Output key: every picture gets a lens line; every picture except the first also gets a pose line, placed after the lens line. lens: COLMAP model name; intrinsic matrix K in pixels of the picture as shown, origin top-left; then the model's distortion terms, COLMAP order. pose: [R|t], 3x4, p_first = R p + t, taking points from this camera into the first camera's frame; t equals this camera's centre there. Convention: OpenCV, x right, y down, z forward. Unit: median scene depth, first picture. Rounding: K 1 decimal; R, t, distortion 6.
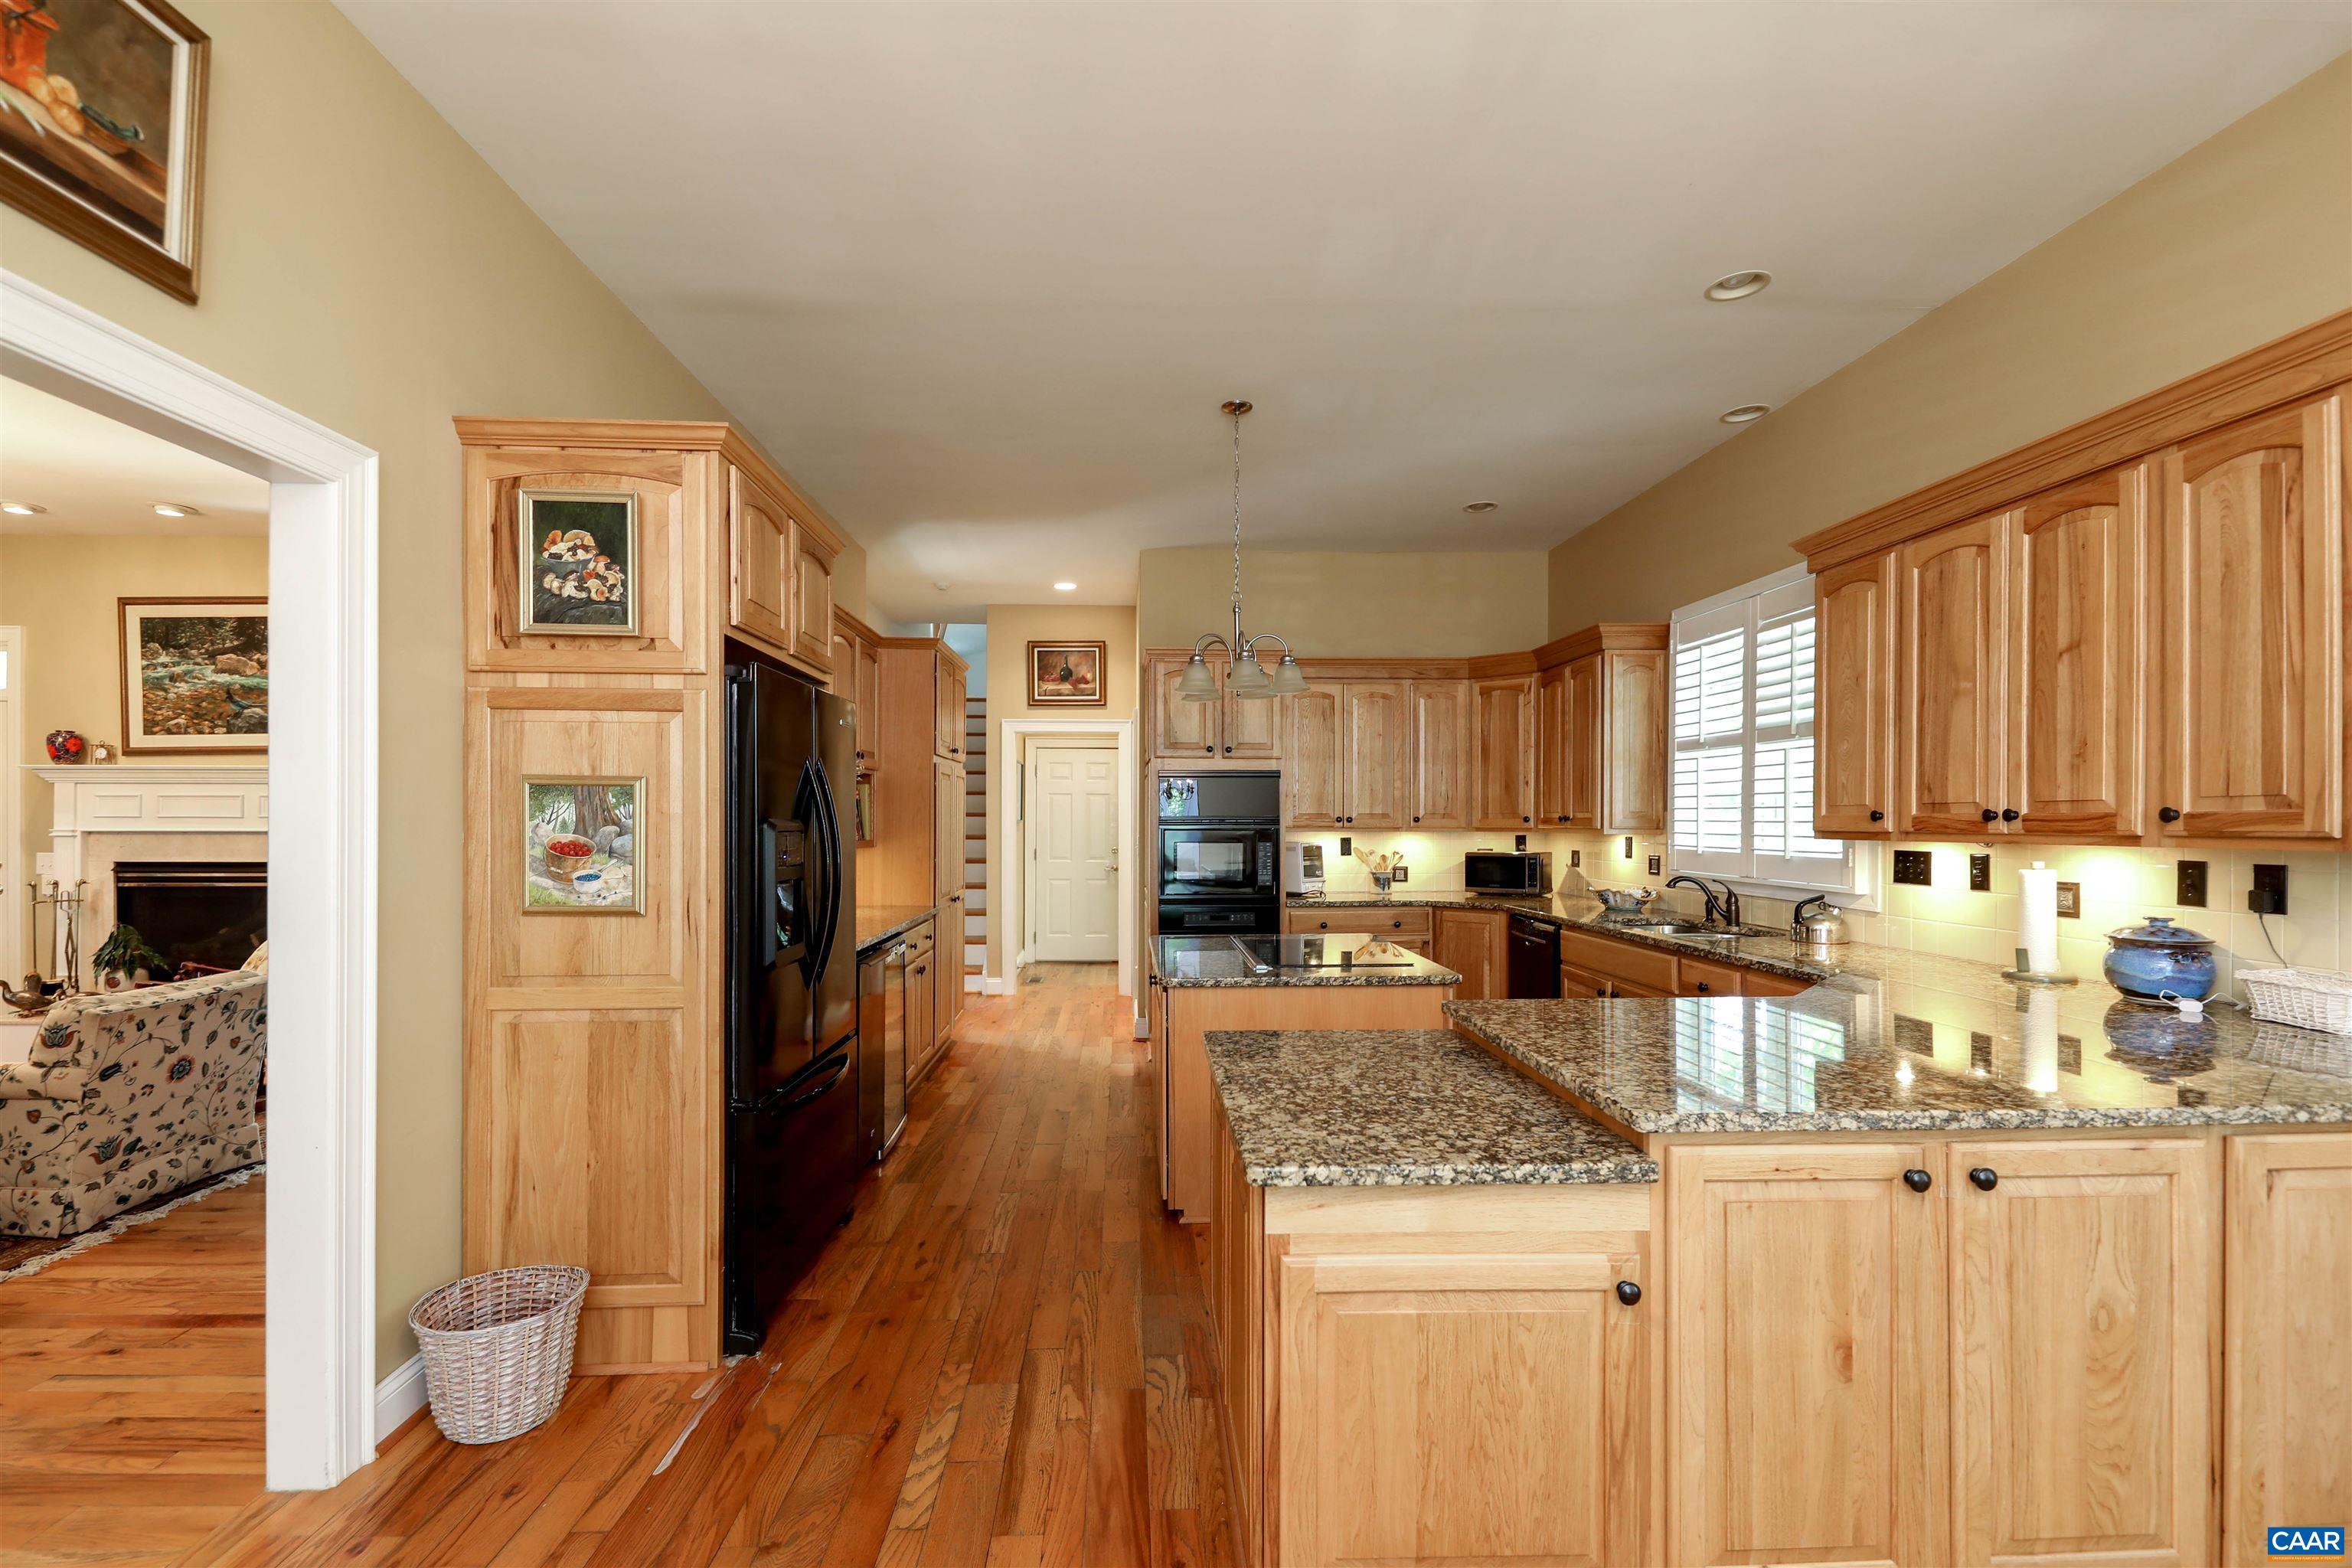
lens RADIAL K [[981.7, 0, 1152.9], [0, 981.7, 821.5], [0, 0, 1]] dist [0.017396, -0.009916]
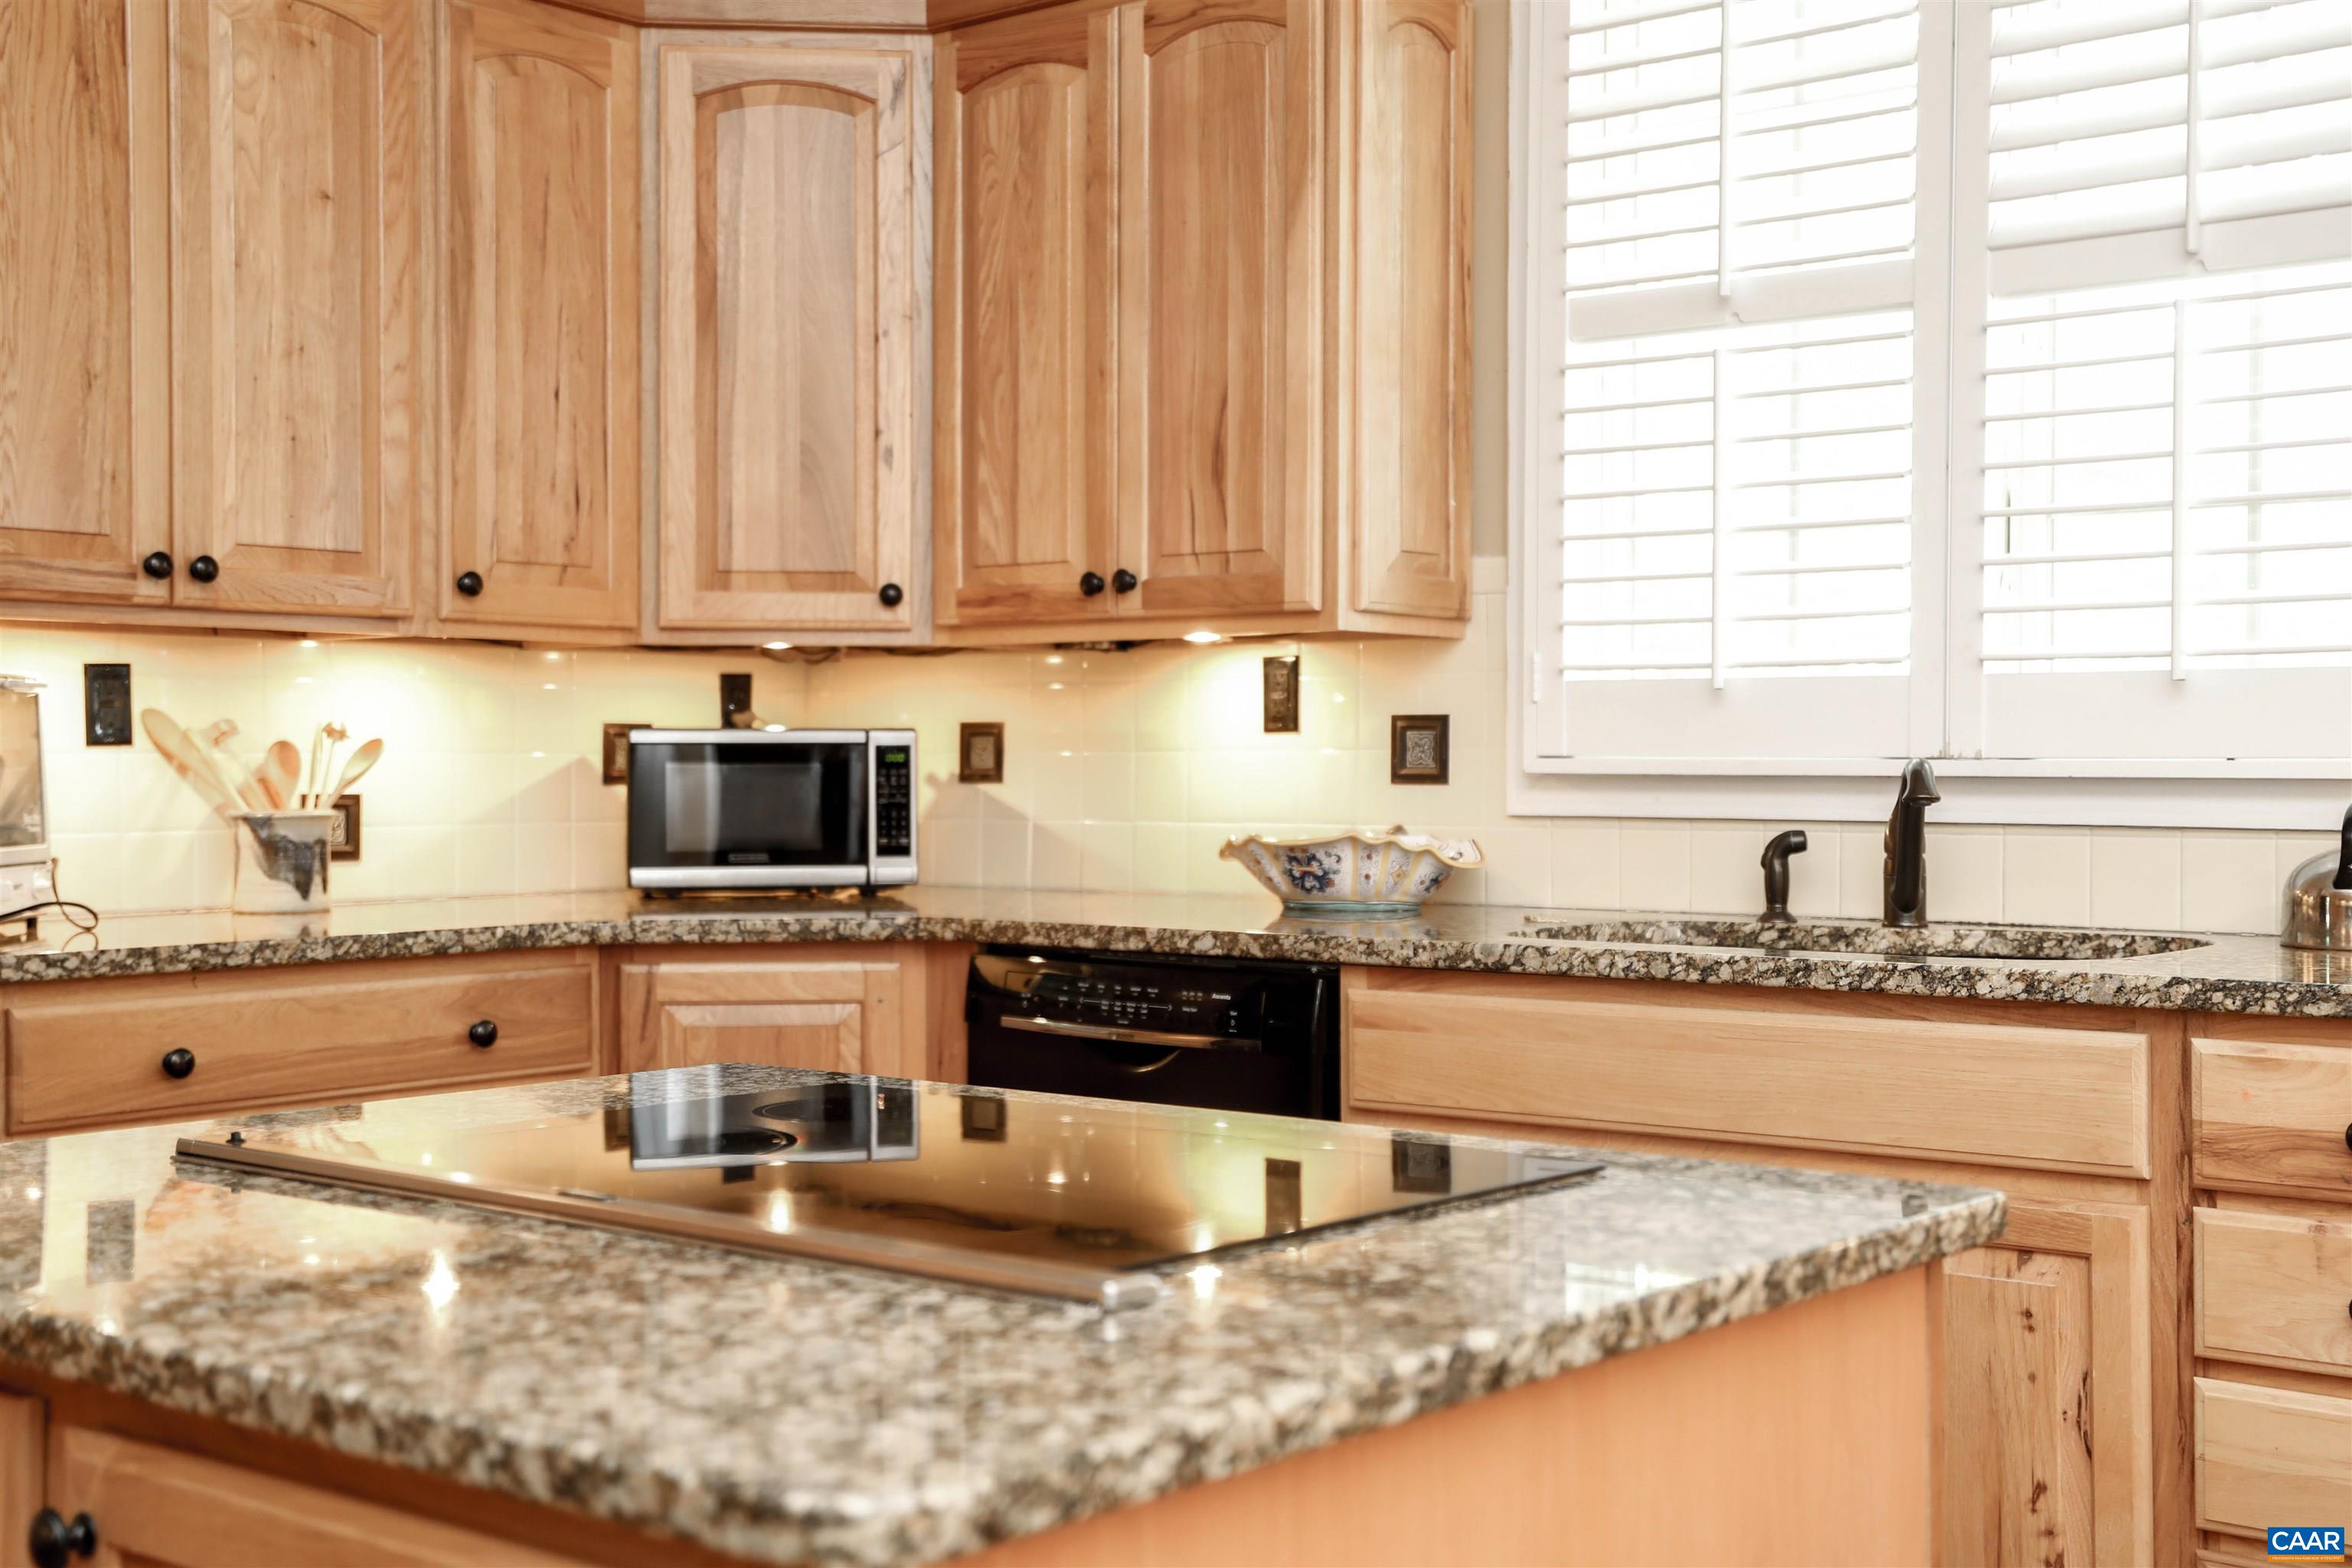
lens RADIAL K [[2909.1, 0, 1176.0], [0, 2909.1, 784.0], [0, 0, 1]] dist [0.092398, -0.001658]
pose [[0.669343, -0.007338, 0.742917, -0.313487], [0.001296, 0.999961, 0.008710, 0.091928], [-0.742952, -0.004867, 0.669327, 0.952183]]
